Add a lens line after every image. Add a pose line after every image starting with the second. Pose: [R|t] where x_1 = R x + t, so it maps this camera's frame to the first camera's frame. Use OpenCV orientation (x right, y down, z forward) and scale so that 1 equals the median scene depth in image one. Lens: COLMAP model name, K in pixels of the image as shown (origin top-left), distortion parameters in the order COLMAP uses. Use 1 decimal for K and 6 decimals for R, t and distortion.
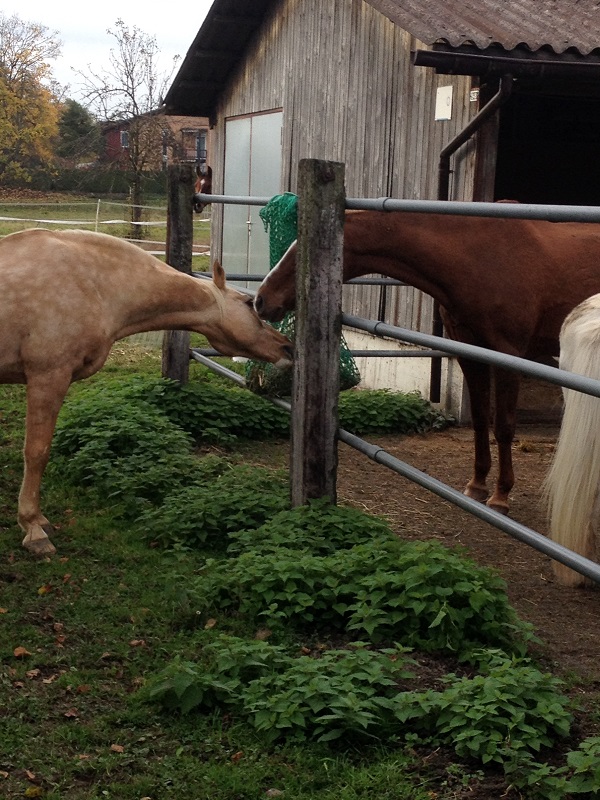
lens RADIAL K [[1604.3, 0, 302.1], [0, 1604.3, 401.9], [0, 0, 1]] dist [0.141910, 0.000000]
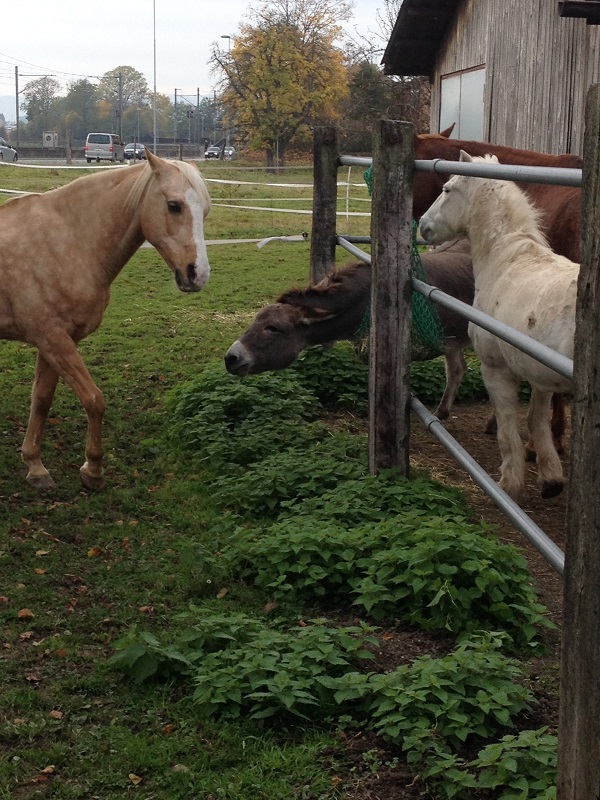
lens RADIAL K [[1604.3, 0, 300.5], [0, 1604.3, 399.2], [0, 0, 1]] dist [0.141910, 0.000000]
pose [[0.978608, 0.014880, -0.205195, 0.190371], [-0.010072, 0.999650, 0.024456, -0.006644], [0.205487, -0.021866, 0.978415, 0.039625]]
